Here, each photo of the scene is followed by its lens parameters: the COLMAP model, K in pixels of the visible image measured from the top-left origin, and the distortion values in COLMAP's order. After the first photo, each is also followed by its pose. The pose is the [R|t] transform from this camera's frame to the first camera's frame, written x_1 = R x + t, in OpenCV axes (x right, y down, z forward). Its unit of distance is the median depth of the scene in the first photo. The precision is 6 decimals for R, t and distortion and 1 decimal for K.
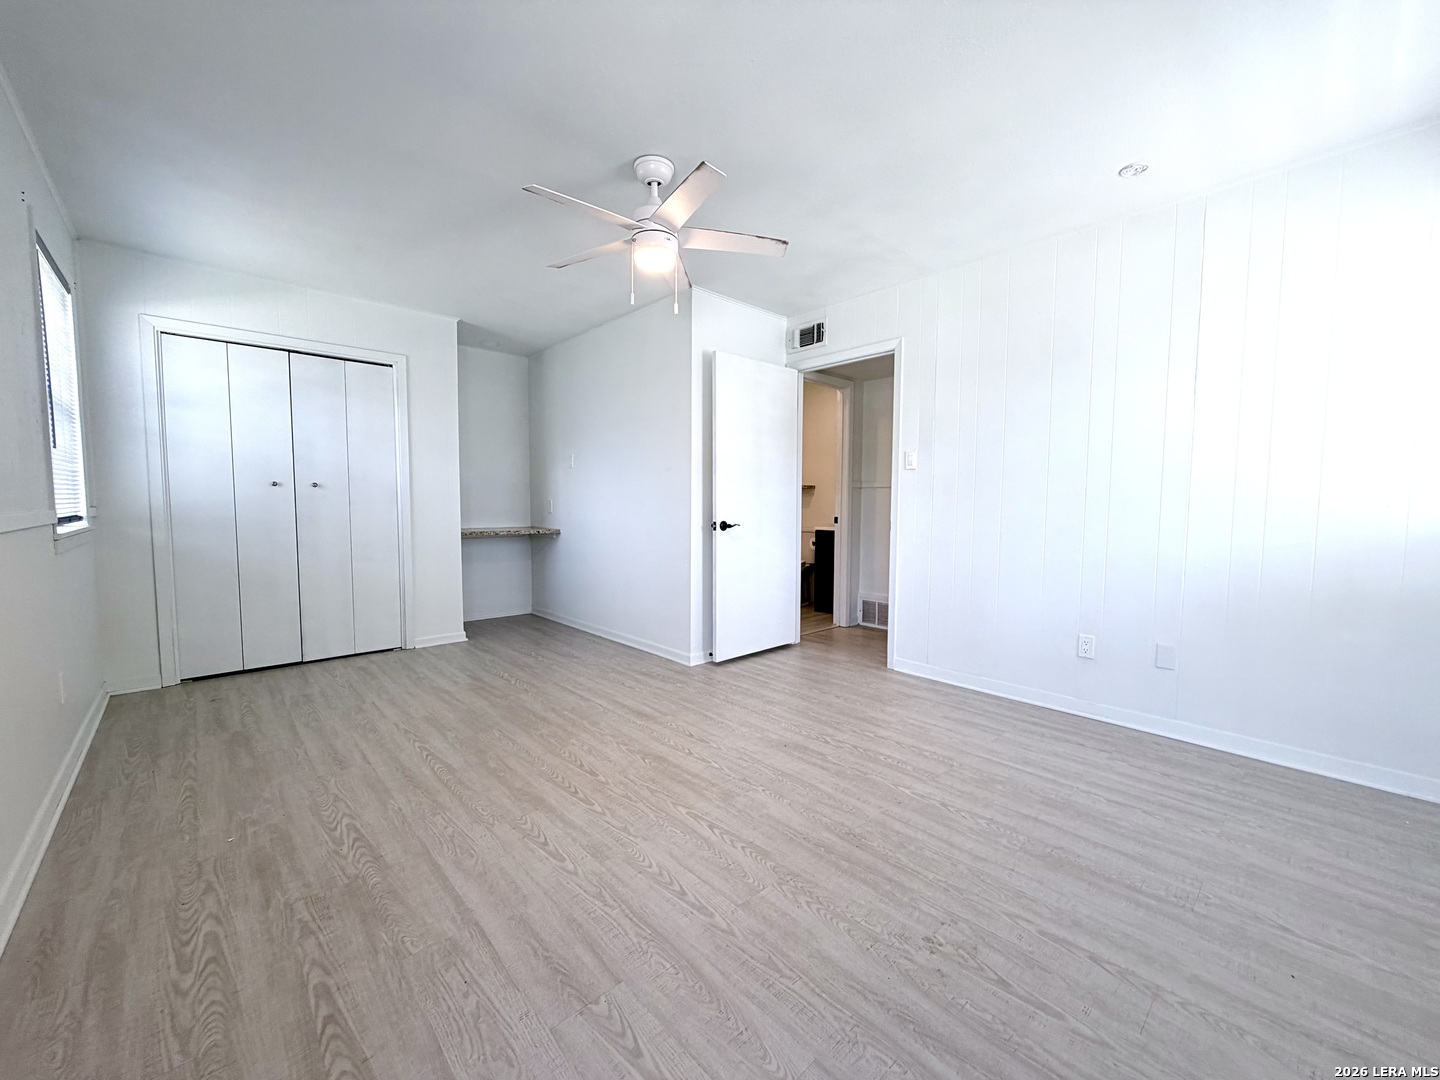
lens RADIAL K [[571.8, 0, 716.4], [0, 571.8, 541.1], [0, 0, 1]] dist [-0.001301, 0.000560]
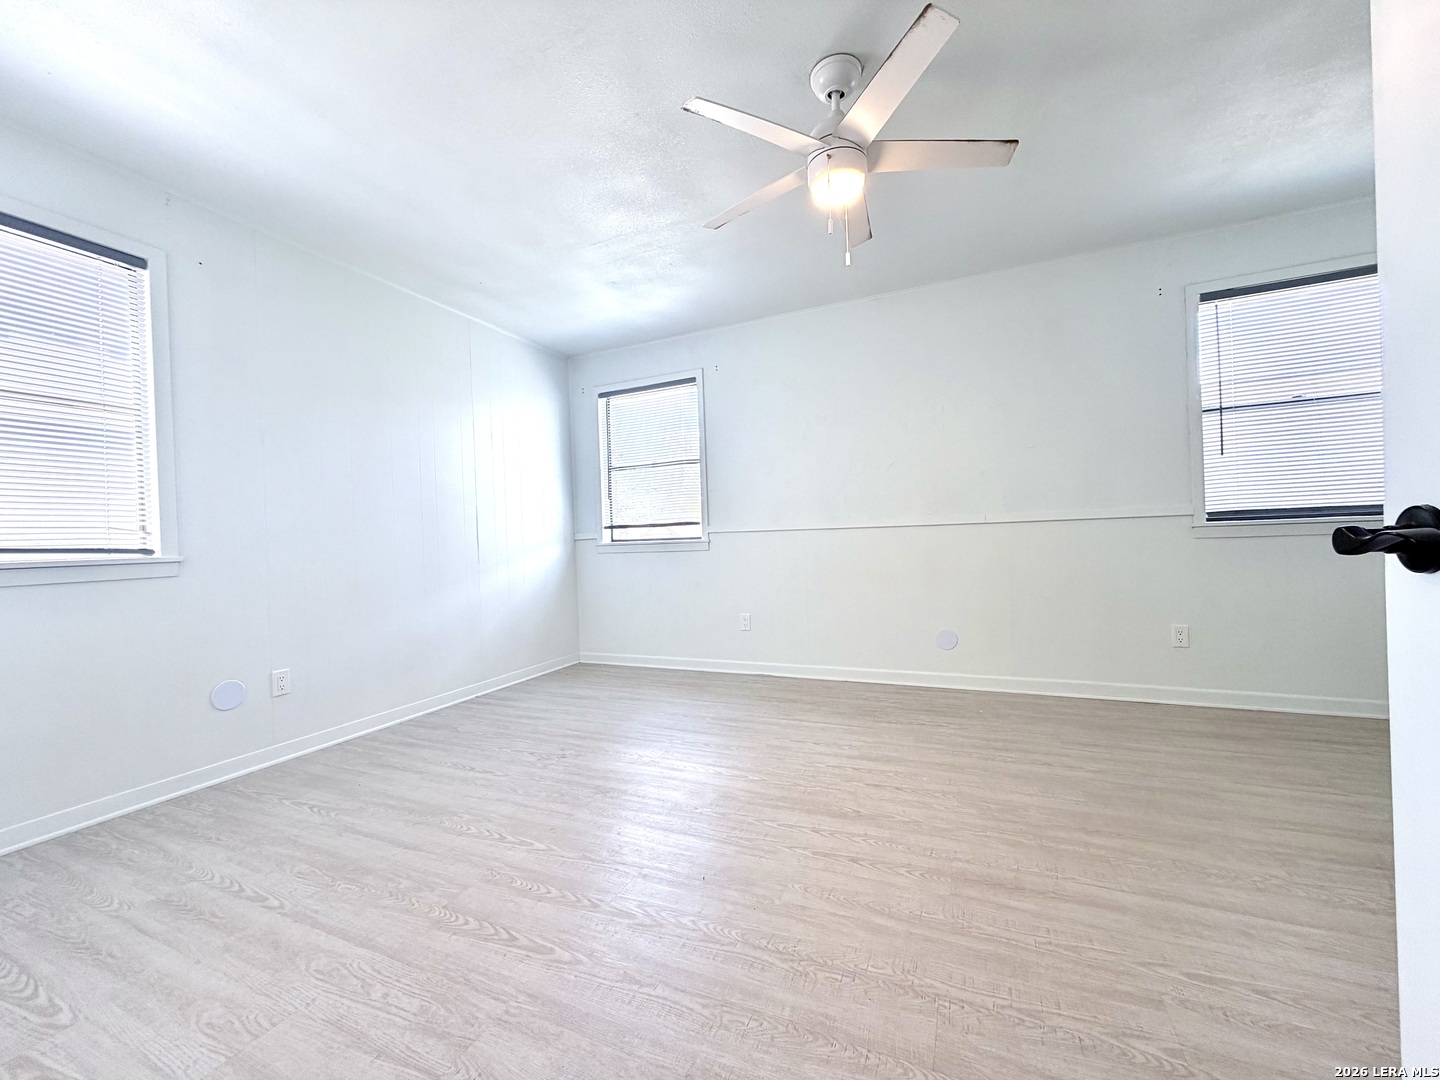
lens RADIAL K [[571.8, 0, 716.4], [0, 571.8, 541.1], [0, 0, 1]] dist [-0.001301, 0.000560]
pose [[-0.917985, 0.029411, -0.395523, 0.426359], [0.003557, 0.997817, 0.065942, -0.067250], [0.396599, 0.059127, -0.916086, 1.919107]]
